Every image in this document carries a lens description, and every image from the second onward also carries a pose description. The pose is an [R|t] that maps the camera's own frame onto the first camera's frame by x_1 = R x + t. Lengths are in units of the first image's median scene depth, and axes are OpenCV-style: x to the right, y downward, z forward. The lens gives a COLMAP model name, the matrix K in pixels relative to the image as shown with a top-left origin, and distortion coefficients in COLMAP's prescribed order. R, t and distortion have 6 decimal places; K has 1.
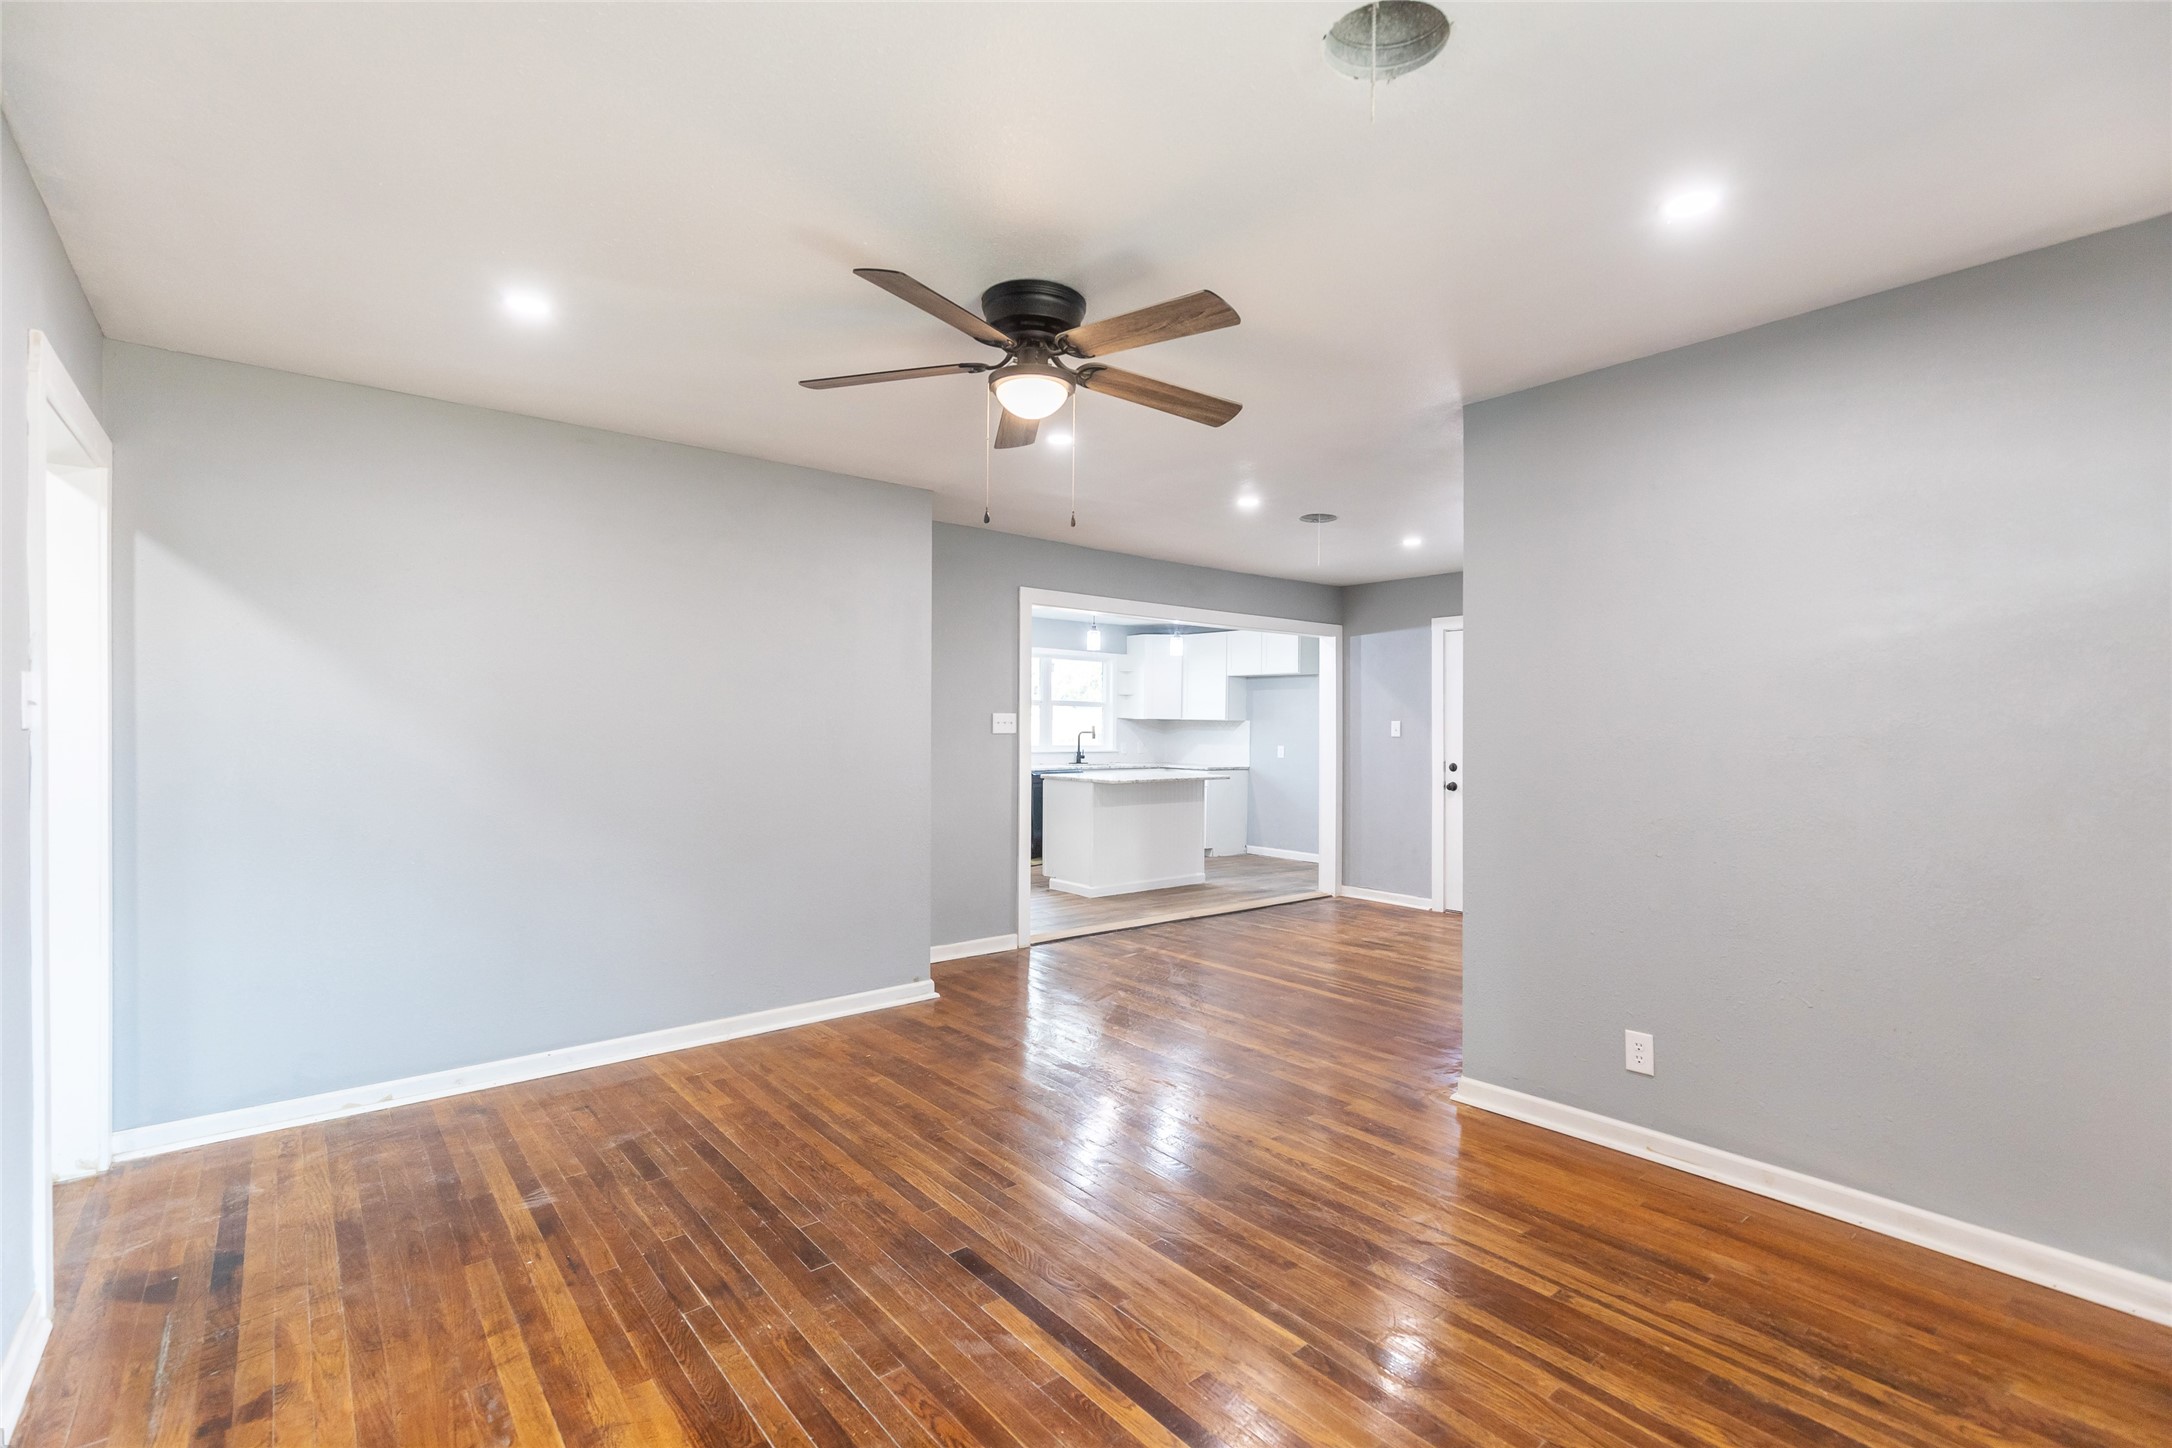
lens RADIAL K [[985.9, 0, 1082.8], [0, 985.9, 727.4], [0, 0, 1]] dist [0.007494, -0.000254]
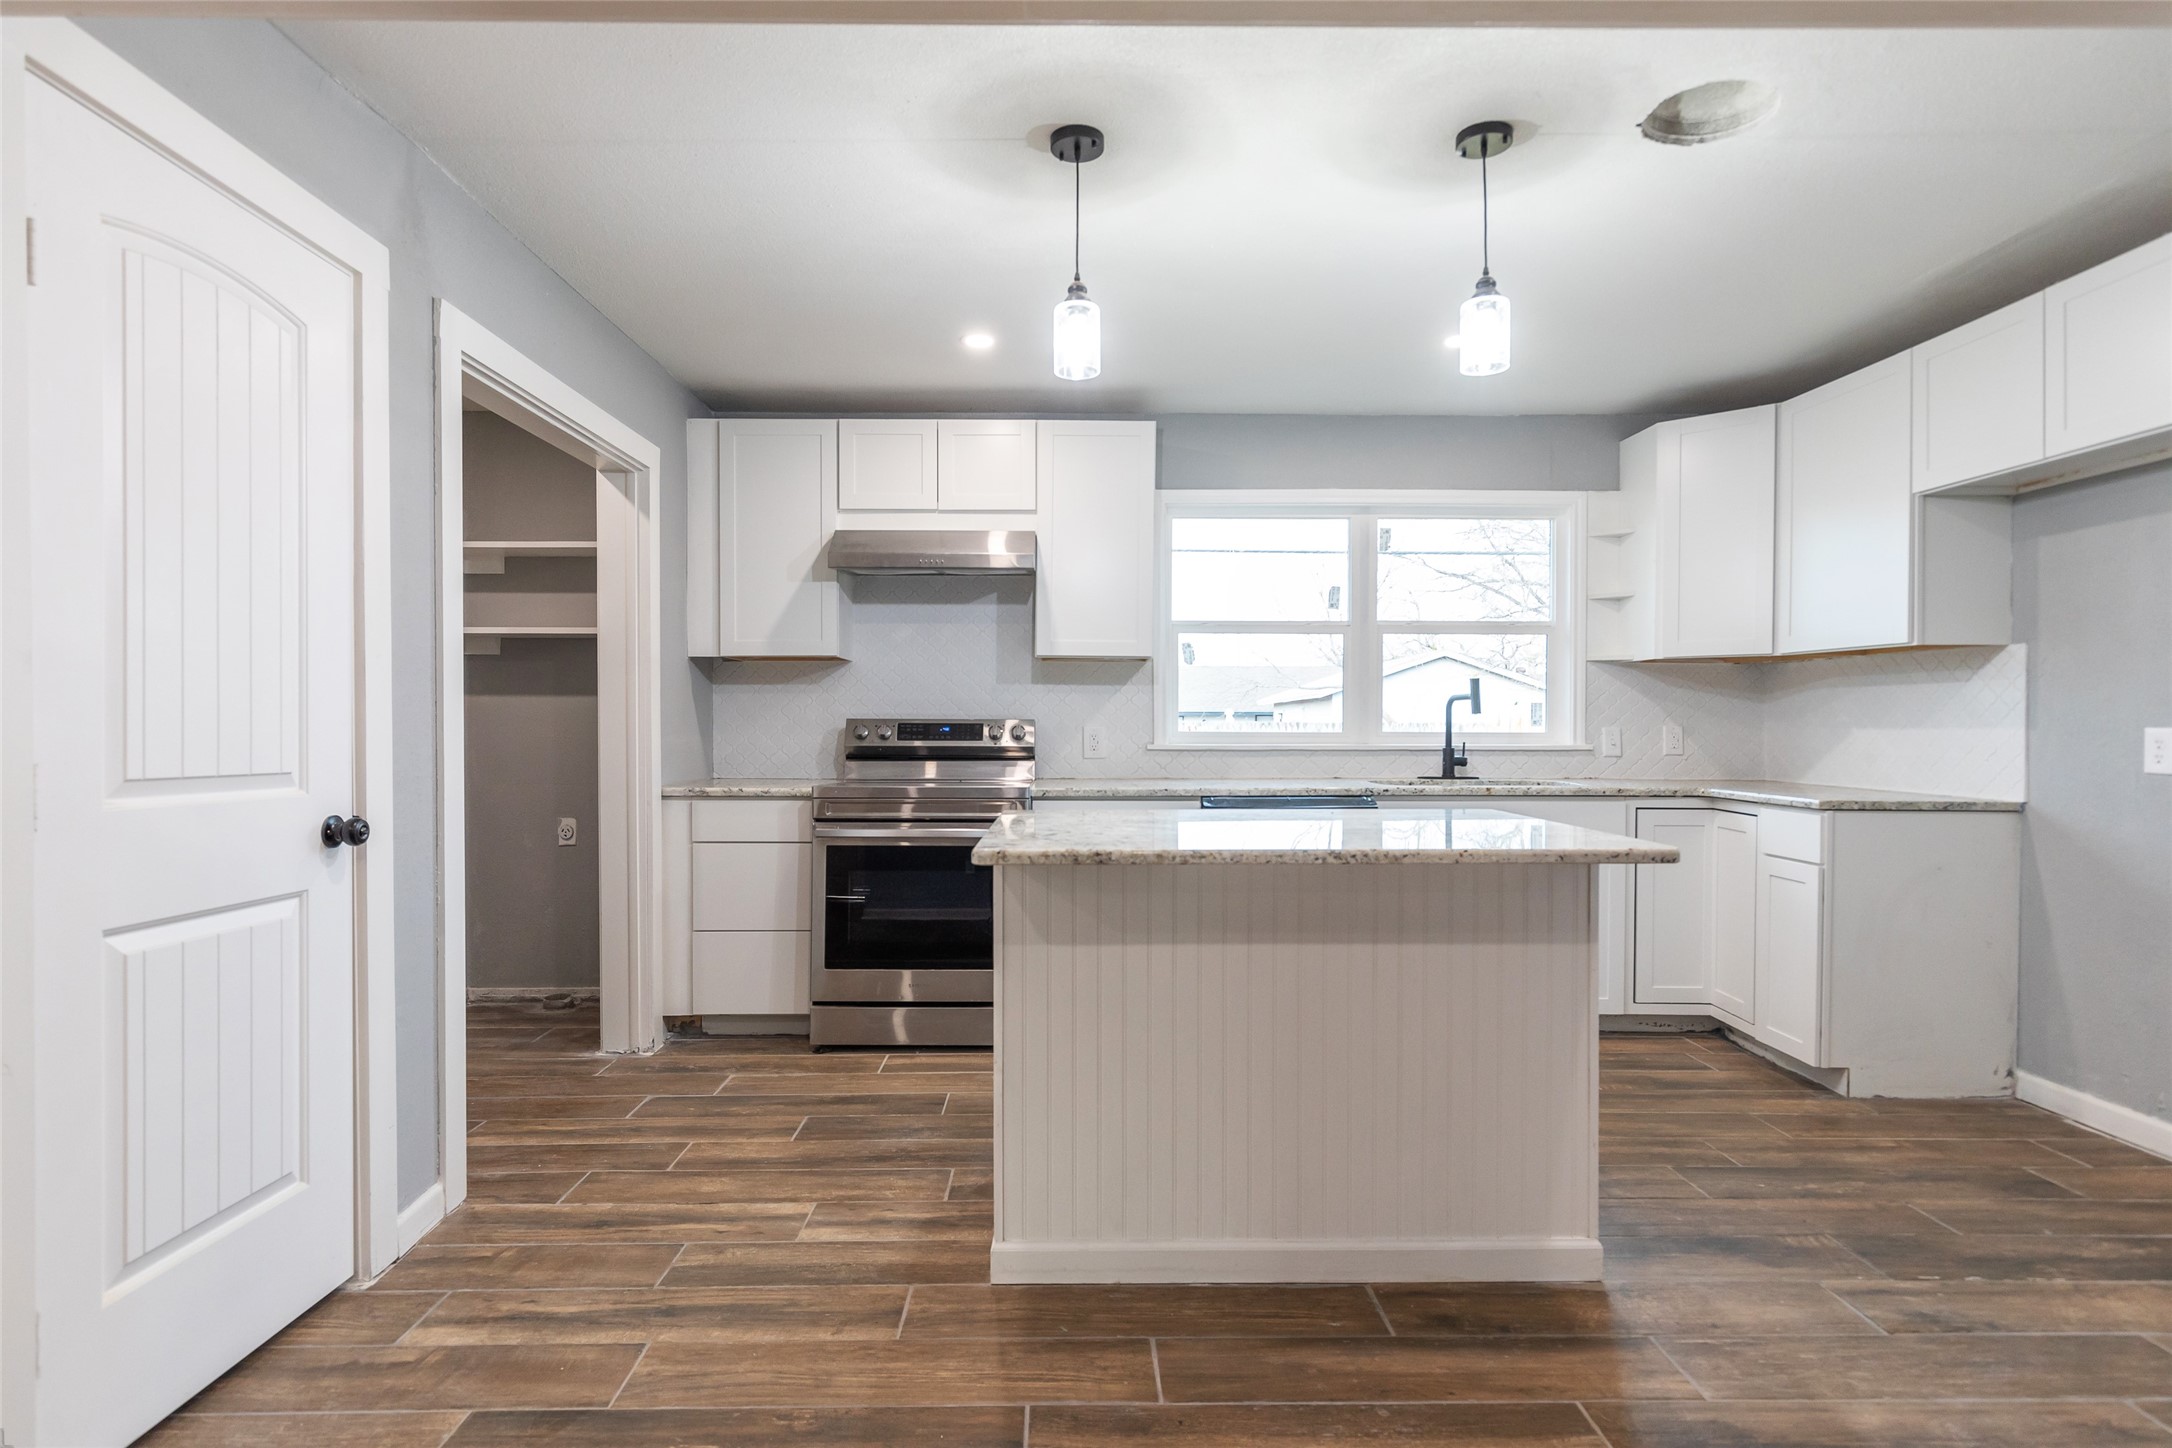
lens RADIAL K [[1127.0, 0, 1072.7], [0, 1127.0, 732.9], [0, 0, 1]] dist [-0.002544, 0.000354]
pose [[0.780978, -0.003872, -0.624547, 0.275905], [0.006289, 0.999979, 0.001665, 0.030093], [0.624527, -0.005228, 0.780986, 0.991814]]
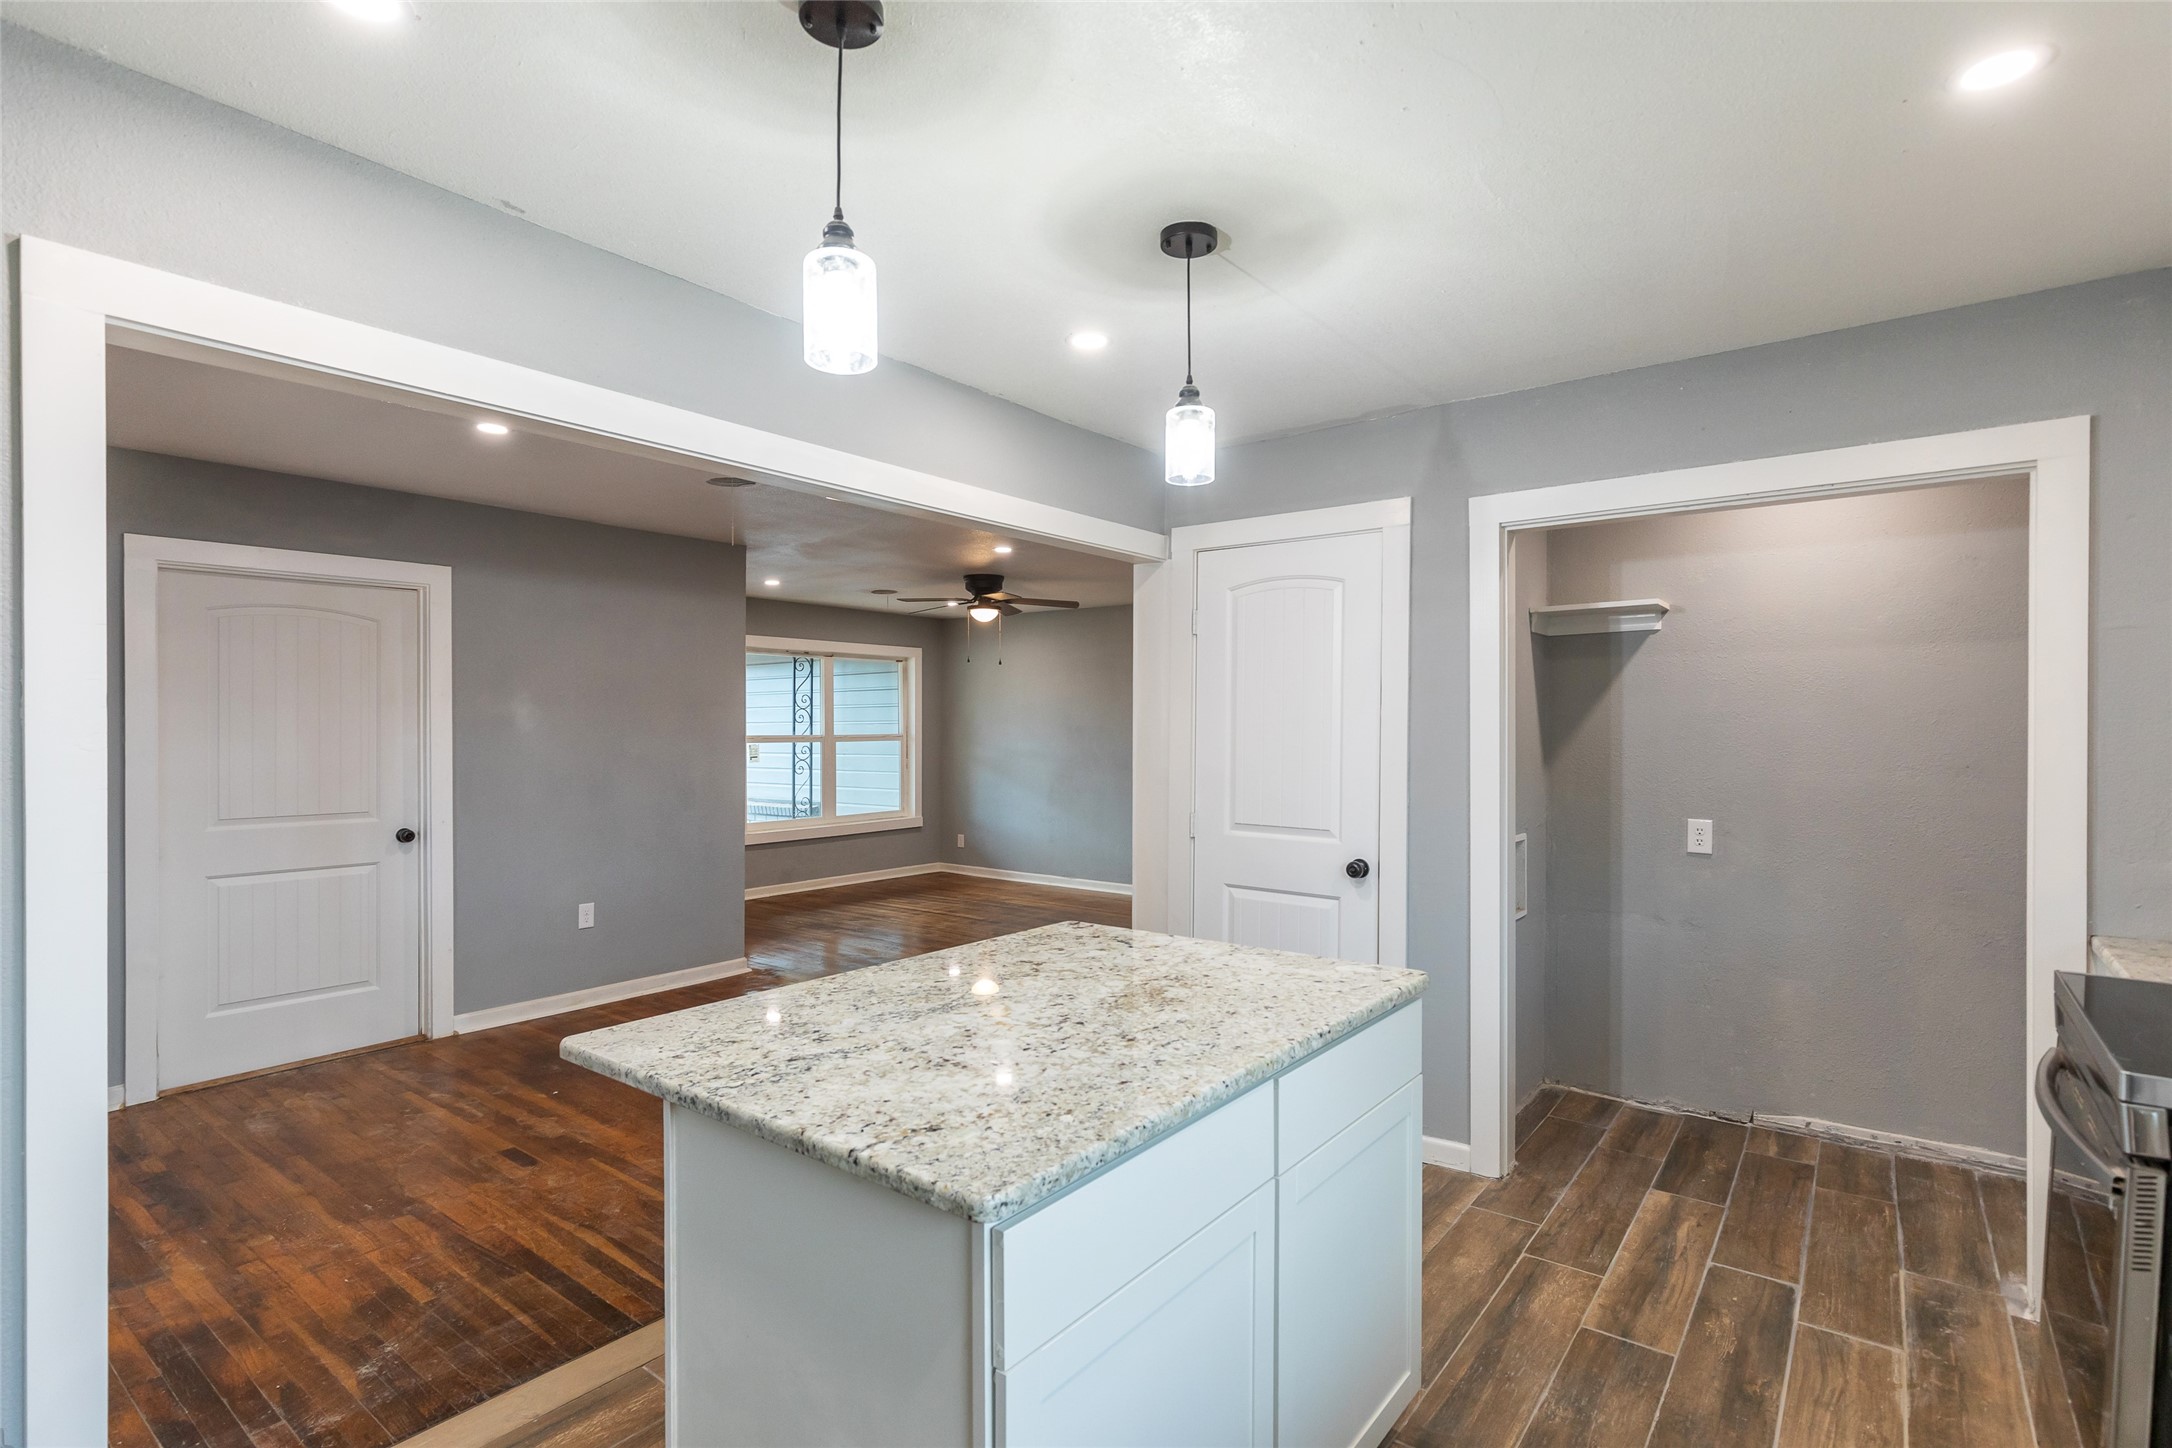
lens RADIAL K [[1042.9, 0, 1080.4], [0, 1042.9, 728.1], [0, 0, 1]] dist [-0.012864, 0.005232]
pose [[-0.976133, -0.007509, -0.217042, 0.132699], [-0.007125, 0.999971, -0.002553, -0.015154], [0.217055, -0.000946, -0.976159, 1.676711]]
